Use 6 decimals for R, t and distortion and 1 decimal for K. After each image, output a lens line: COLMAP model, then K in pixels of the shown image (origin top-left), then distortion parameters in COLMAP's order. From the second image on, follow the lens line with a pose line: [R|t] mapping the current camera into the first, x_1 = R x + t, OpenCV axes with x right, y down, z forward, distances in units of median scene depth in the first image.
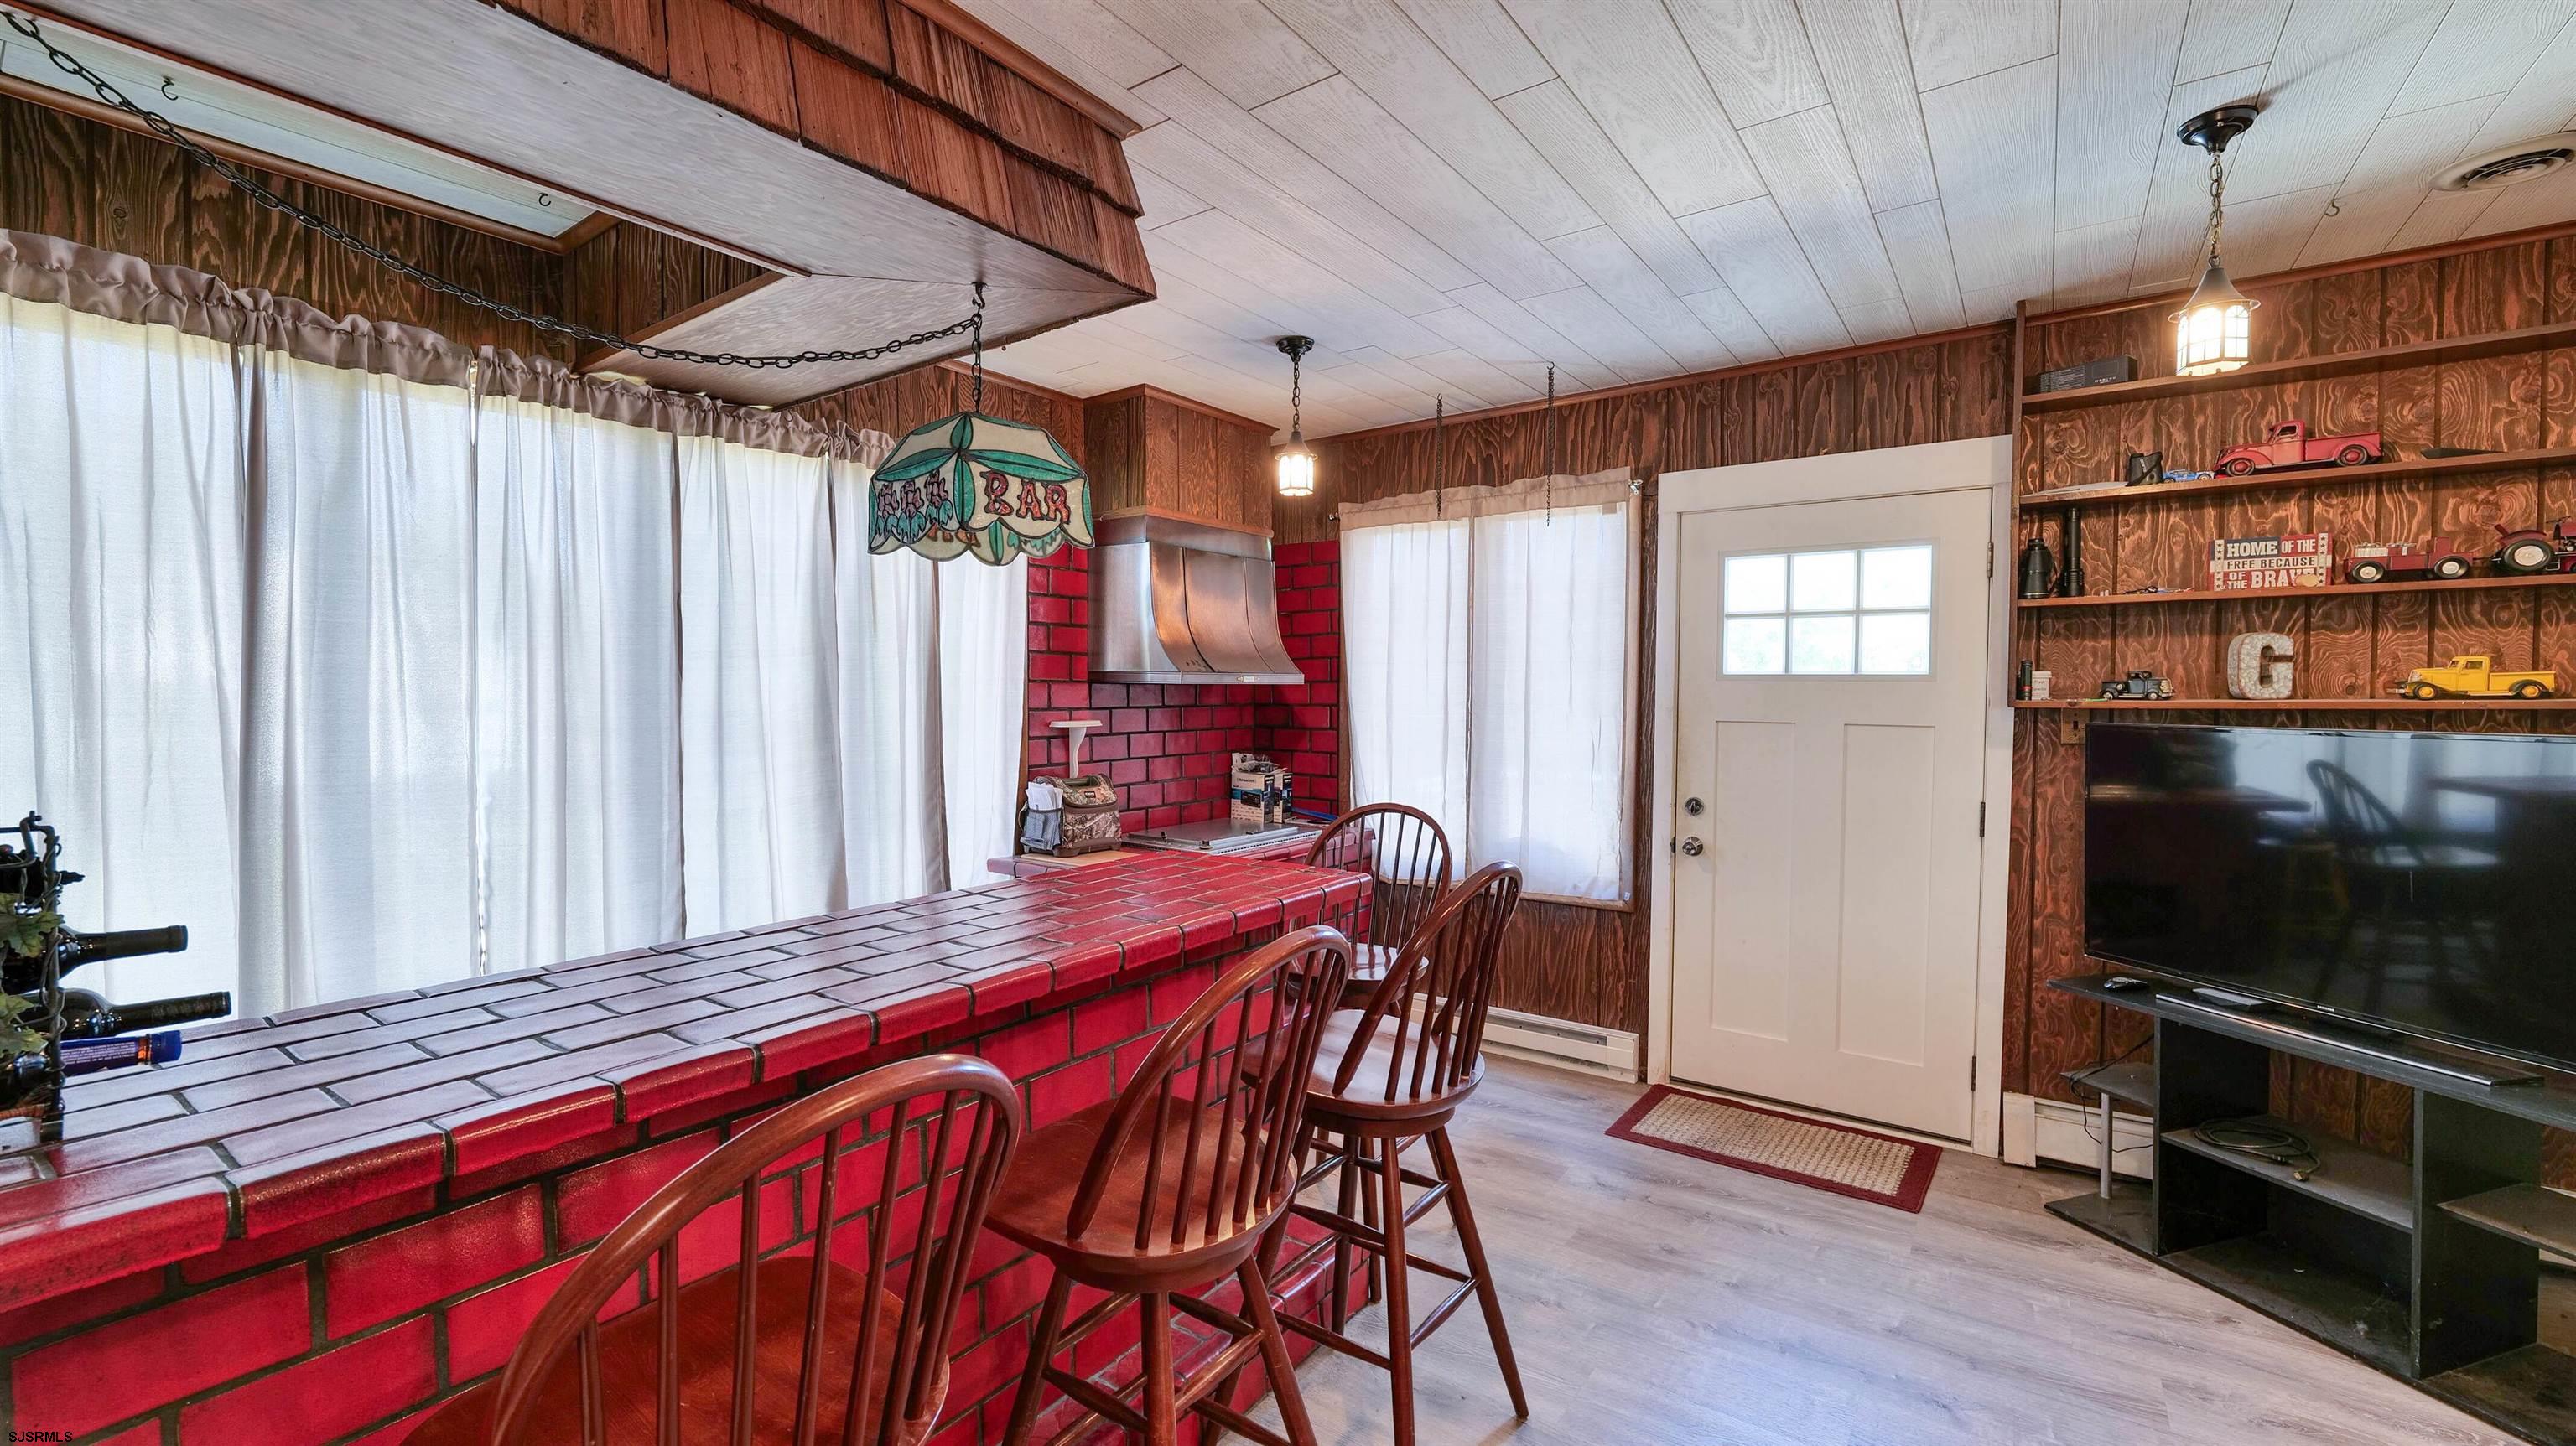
lens RADIAL K [[1045.2, 0, 1276.2], [0, 1045.2, 716.9], [0, 0, 1]] dist [-0.014063, 0.000477]
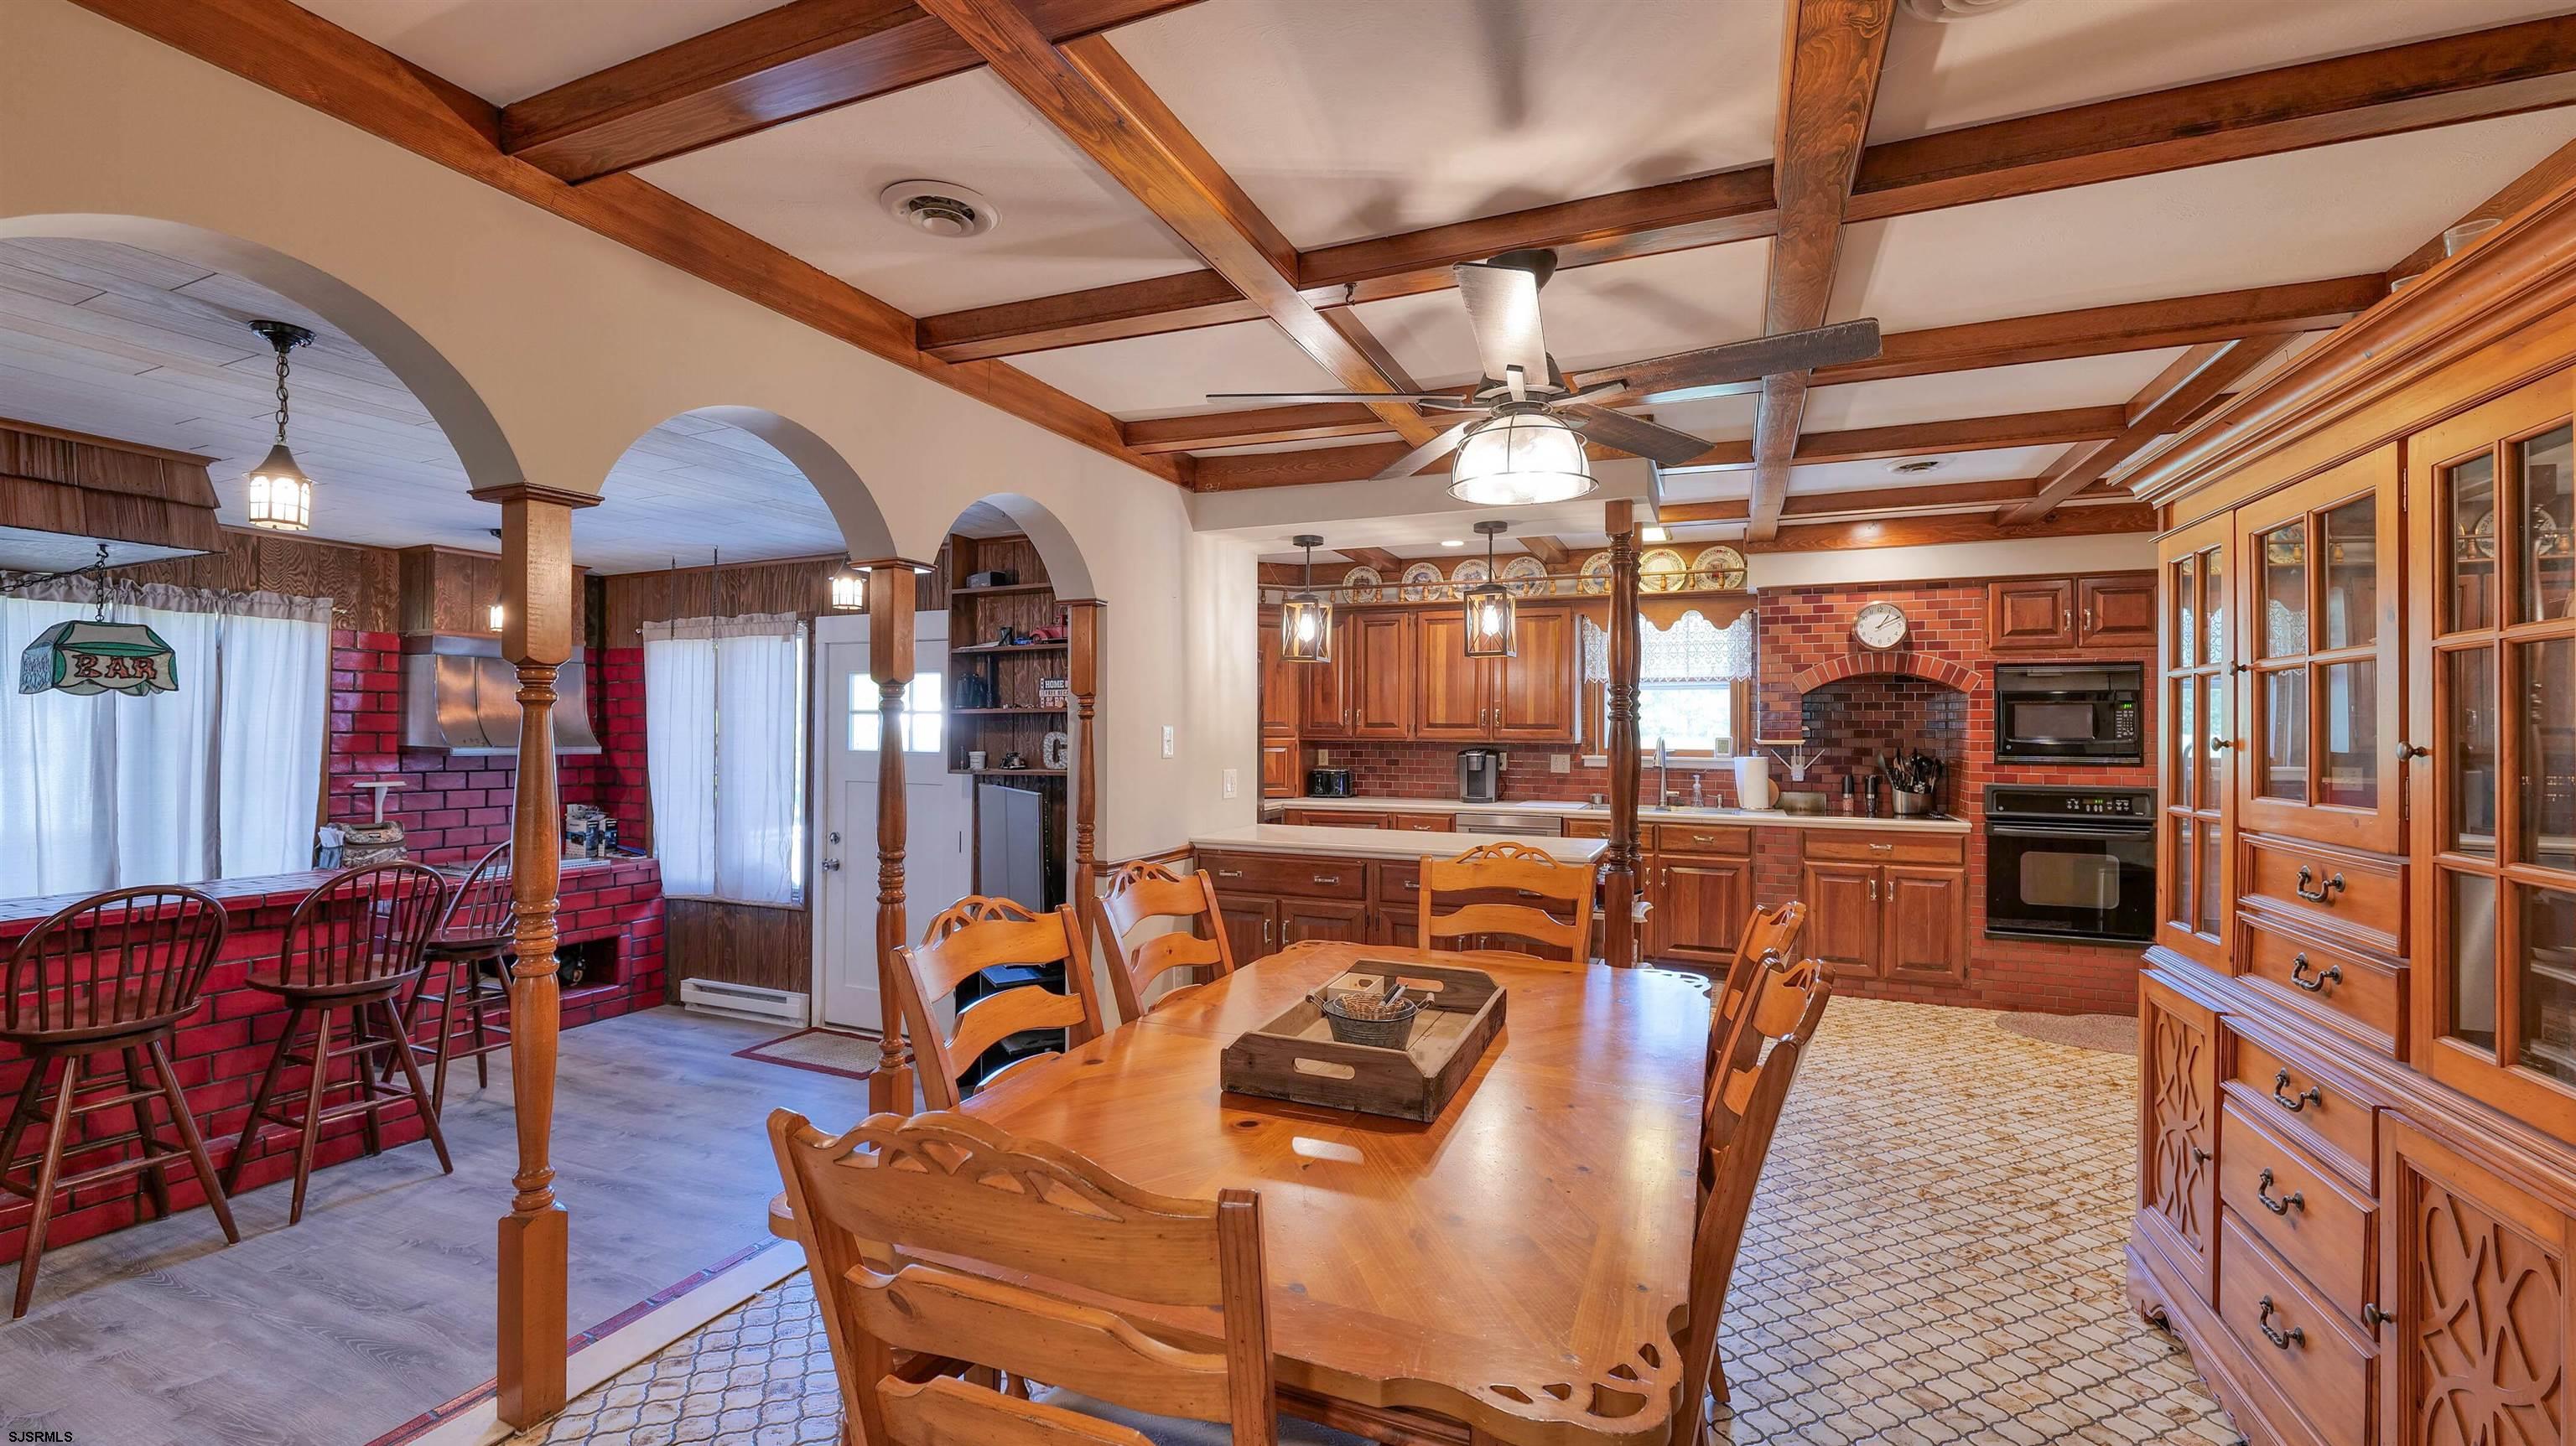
lens RADIAL K [[1045.2, 0, 1276.3], [0, 1045.2, 721.6], [0, 0, 1]] dist [-0.014063, 0.000477]
pose [[0.976399, 0.007850, 0.215831, 0.758092], [0.001155, 0.999135, -0.041562, -0.020115], [-0.215971, 0.040831, 0.975546, -0.665951]]
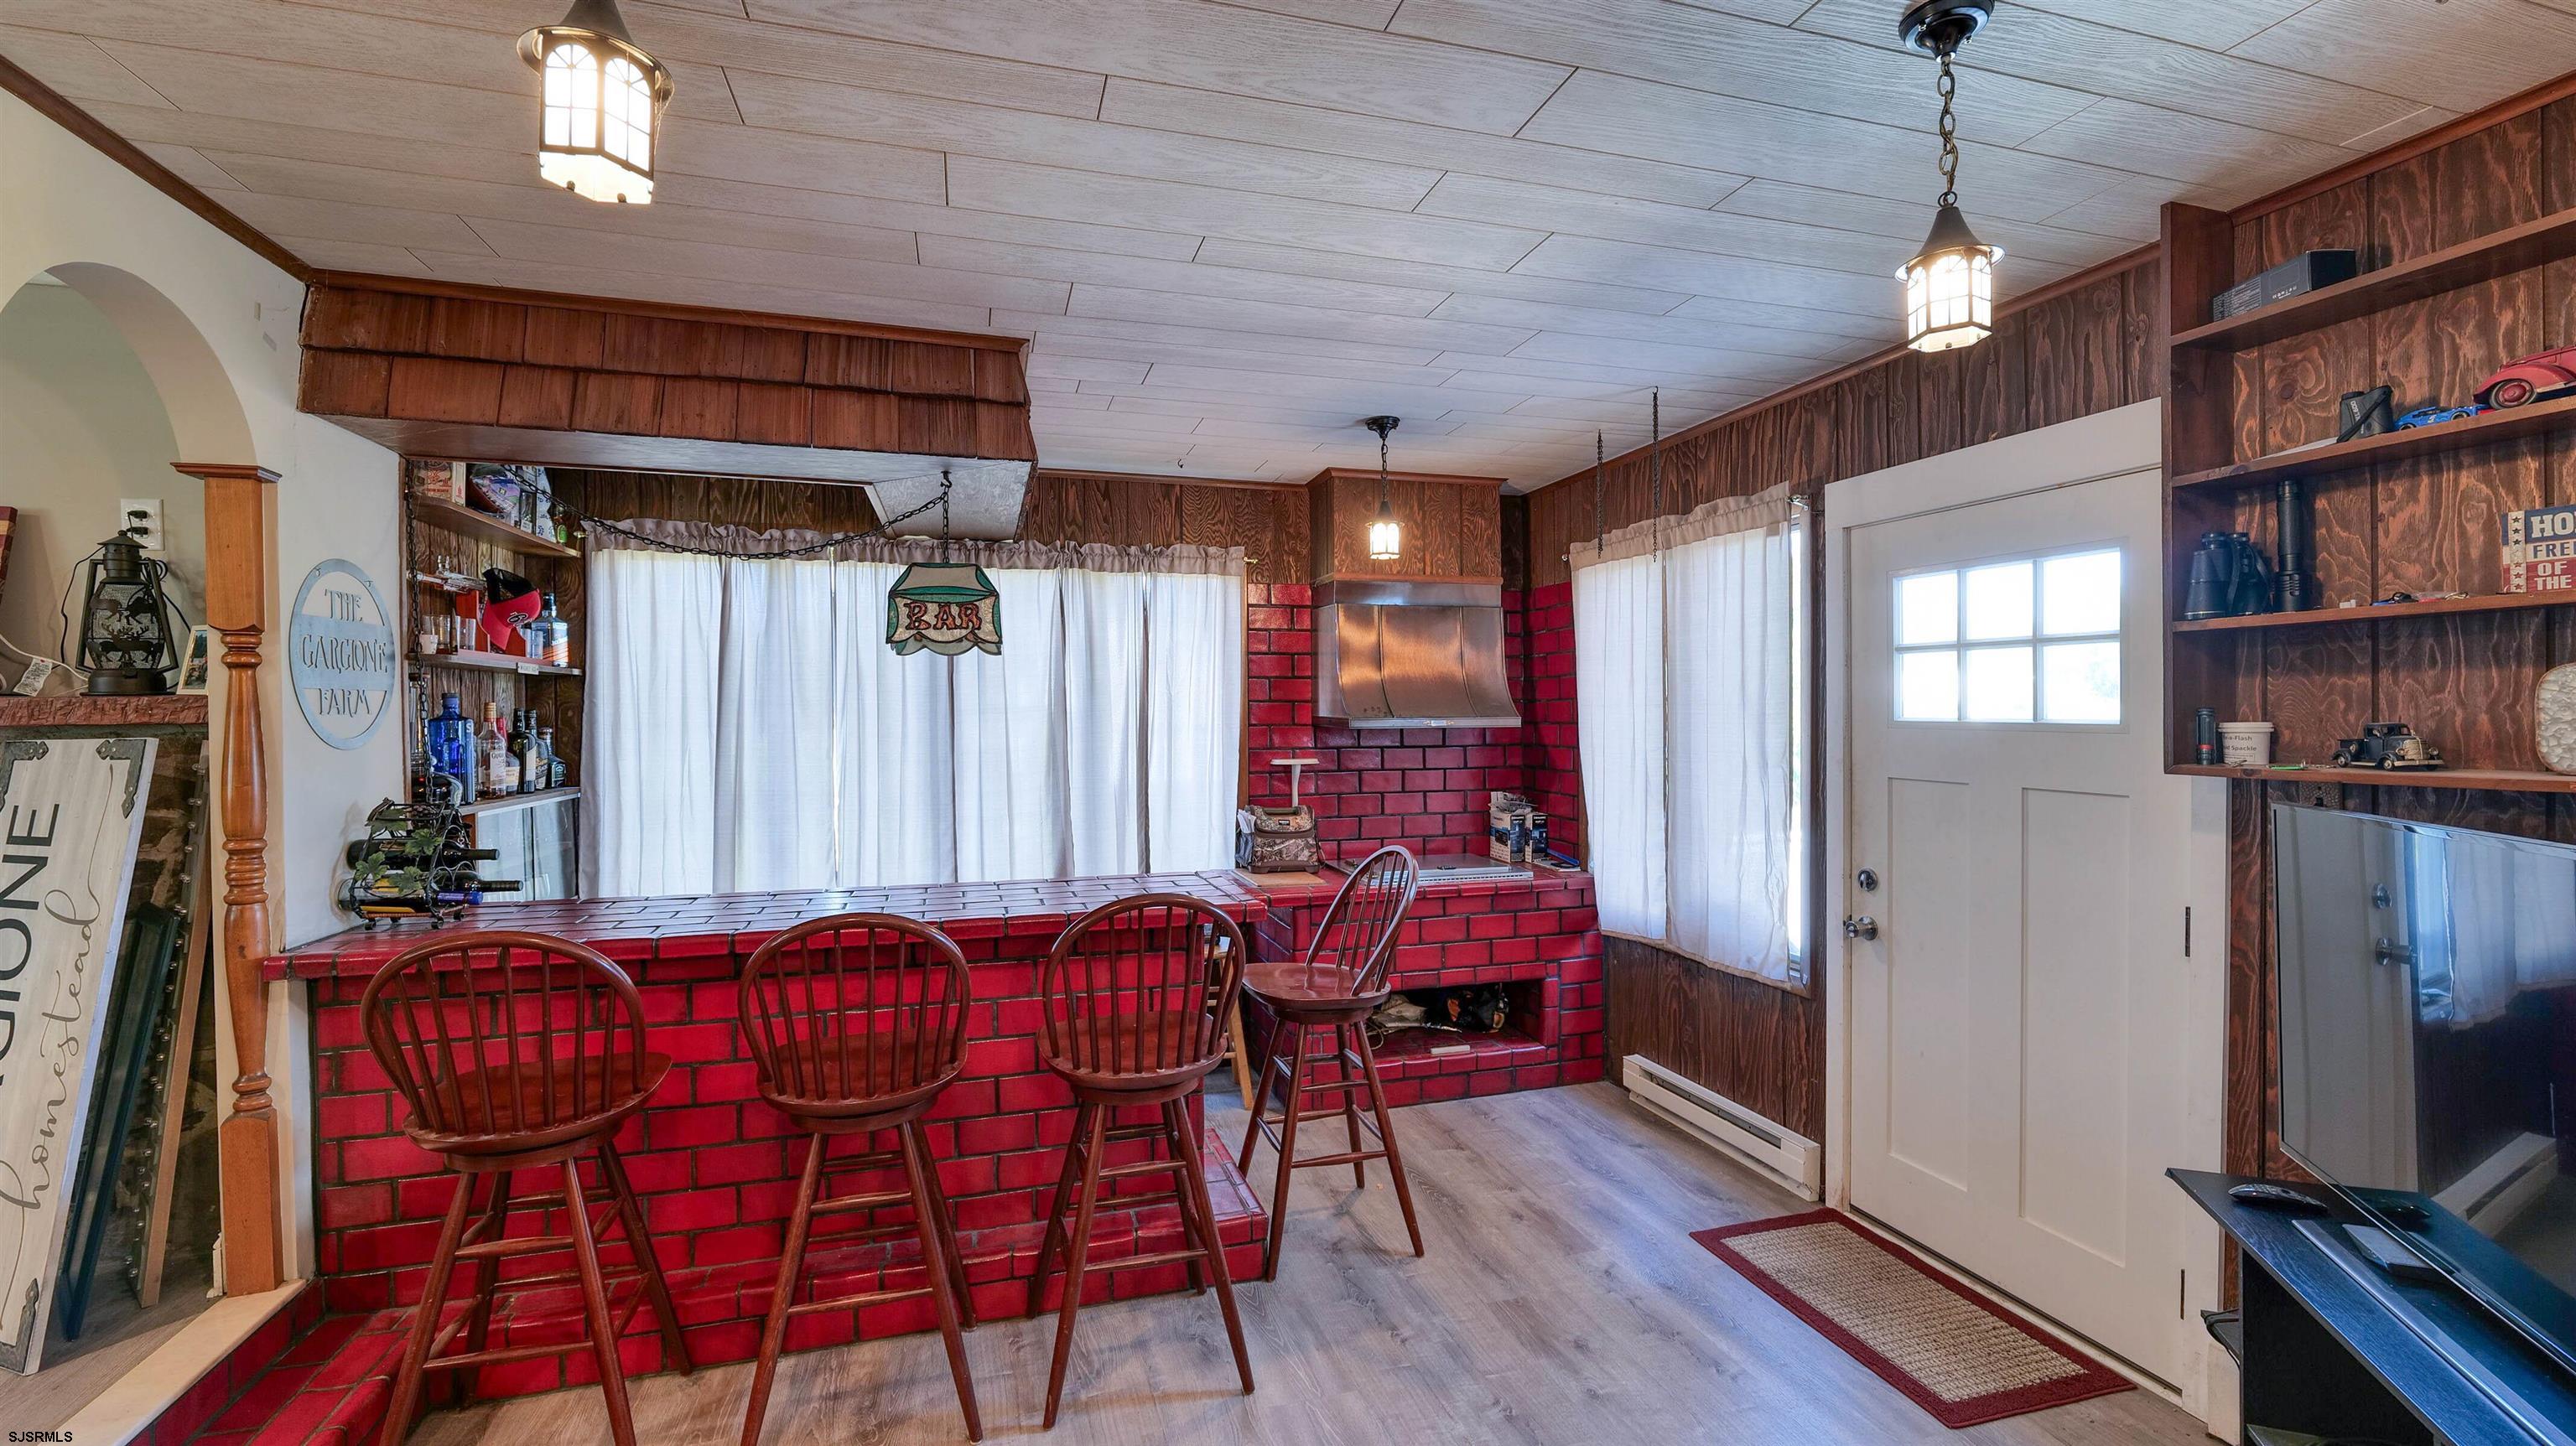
lens RADIAL K [[1045.2, 0, 1276.0], [0, 1045.2, 717.4], [0, 0, 1]] dist [-0.014063, 0.000477]
pose [[0.793588, -0.001478, -0.608454, 0.577248], [-0.011673, 0.999776, -0.017653, -0.025127], [0.608344, 0.021112, 0.793393, 0.063003]]
